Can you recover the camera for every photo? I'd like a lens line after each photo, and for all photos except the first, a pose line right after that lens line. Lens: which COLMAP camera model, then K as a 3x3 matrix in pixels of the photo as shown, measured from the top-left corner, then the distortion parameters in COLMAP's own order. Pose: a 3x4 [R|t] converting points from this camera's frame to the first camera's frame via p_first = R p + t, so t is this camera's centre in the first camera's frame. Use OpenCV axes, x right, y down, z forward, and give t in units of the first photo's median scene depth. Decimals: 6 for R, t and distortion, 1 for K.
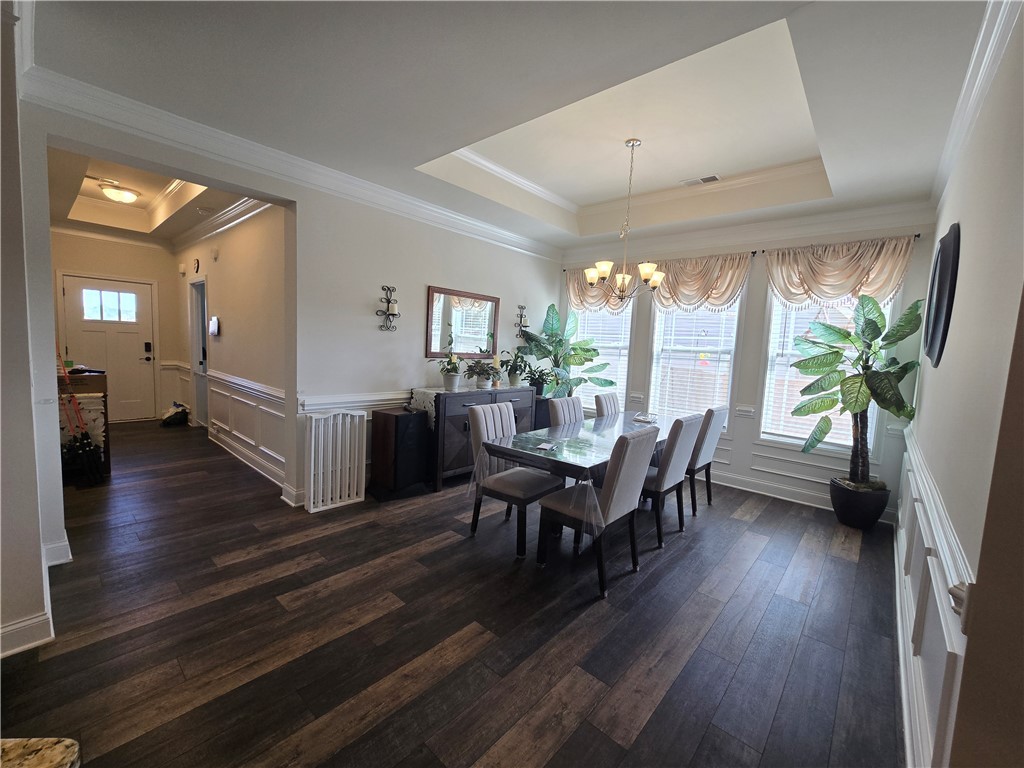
lens RADIAL K [[421.4, 0, 517.2], [0, 421.4, 383.4], [0, 0, 1]] dist [-0.001978, -0.000474]
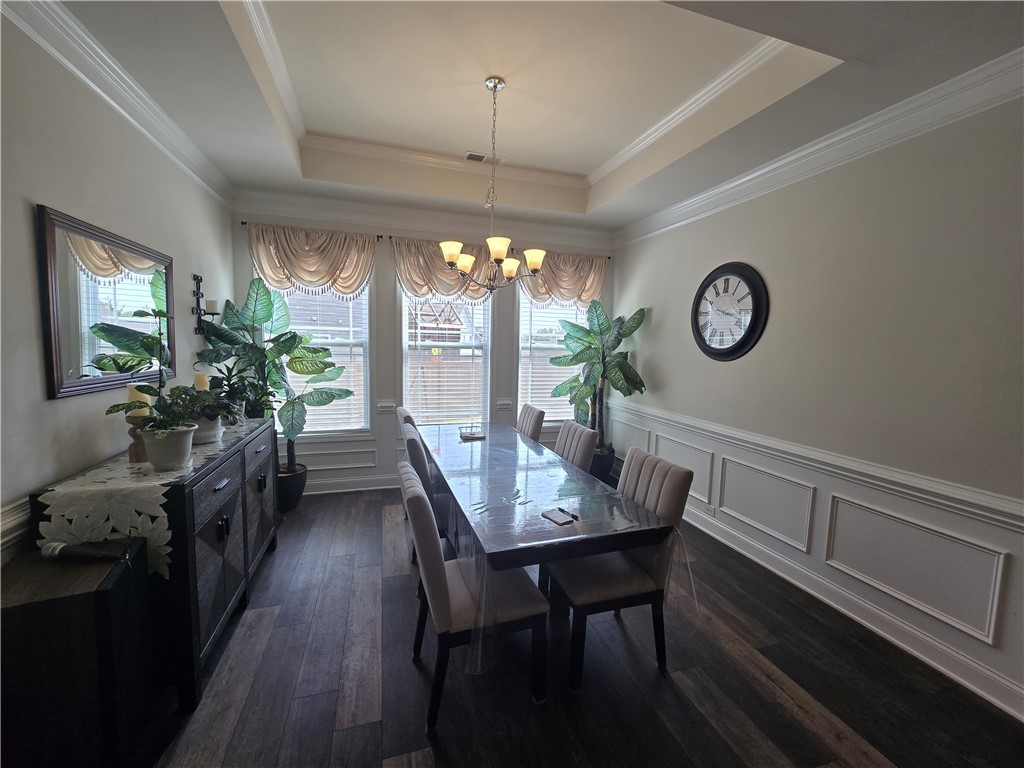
lens RADIAL K [[421.4, 0, 517.2], [0, 421.4, 383.4], [0, 0, 1]] dist [-0.001978, -0.000474]
pose [[0.514449, -0.116912, 0.849514, -0.300249], [0.079048, 0.992910, 0.088777, -0.071452], [-0.853870, 0.021481, 0.520043, 0.427812]]
